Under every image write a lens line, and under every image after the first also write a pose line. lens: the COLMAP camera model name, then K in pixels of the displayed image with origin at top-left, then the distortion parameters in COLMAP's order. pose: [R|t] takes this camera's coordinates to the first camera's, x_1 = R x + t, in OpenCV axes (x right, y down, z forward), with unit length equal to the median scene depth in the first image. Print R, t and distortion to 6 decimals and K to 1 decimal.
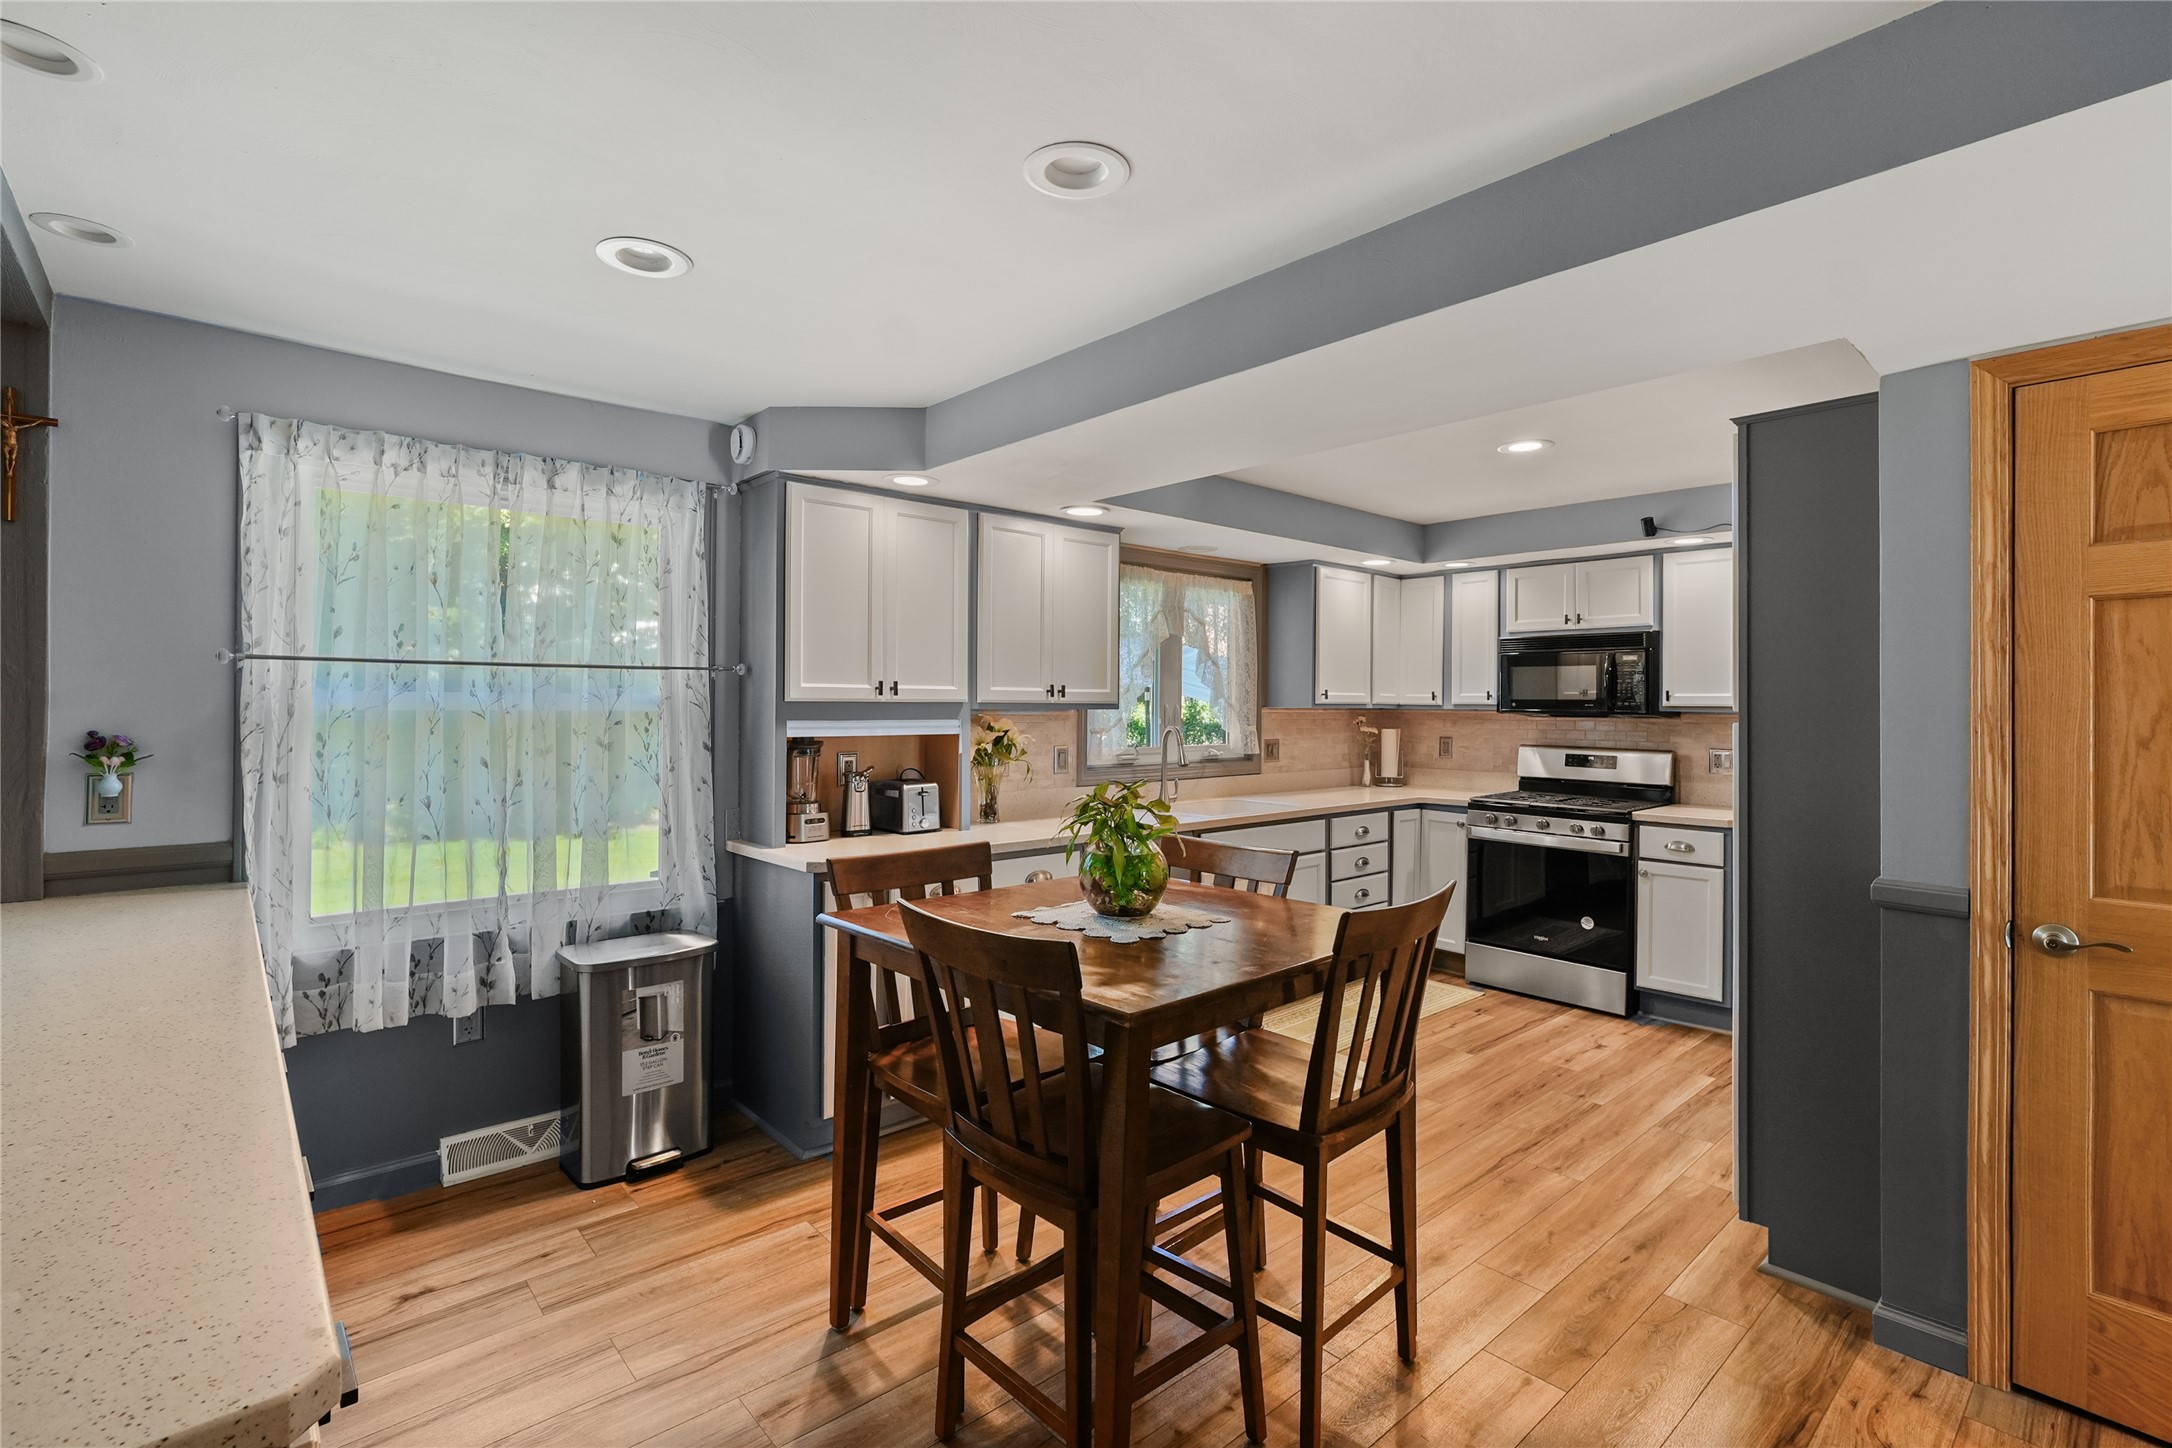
lens RADIAL K [[982.5, 0, 1093.9], [0, 982.5, 711.5], [0, 0, 1]] dist [-0.005870, -0.000034]
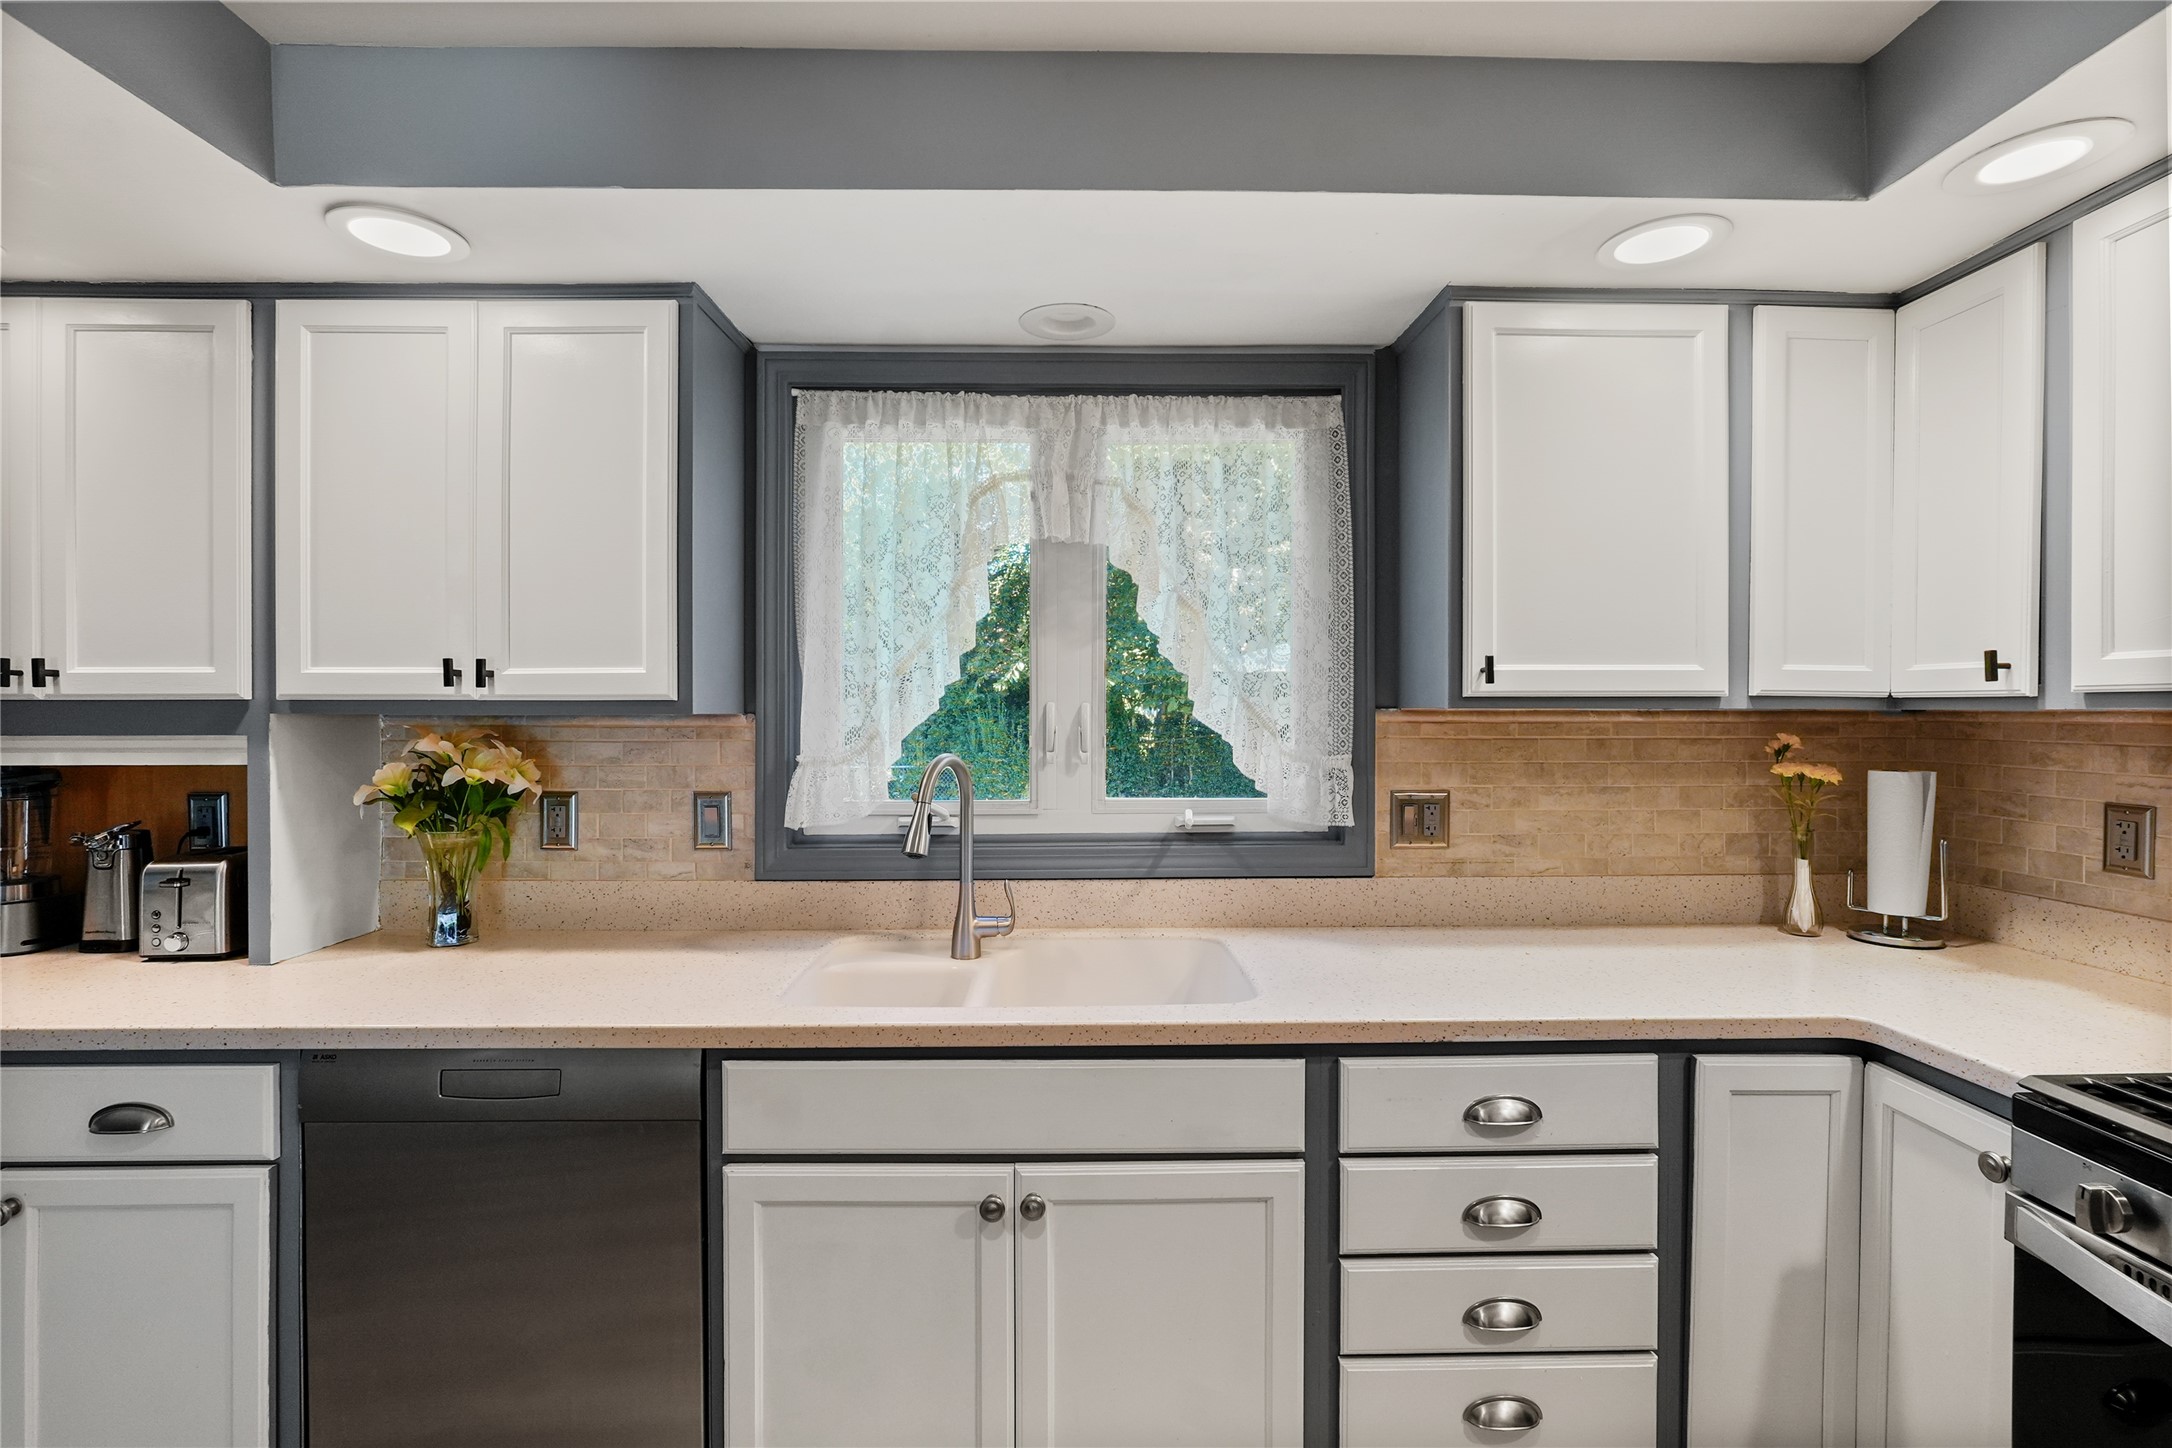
lens RADIAL K [[982.5, 0, 1083.2], [0, 982.5, 723.7], [0, 0, 1]] dist [-0.005870, -0.000034]
pose [[0.757051, 0.001492, -0.653354, 0.342884], [0.000194, 0.999997, 0.002509, 0.000632], [0.653356, -0.002027, 0.757048, 0.628215]]
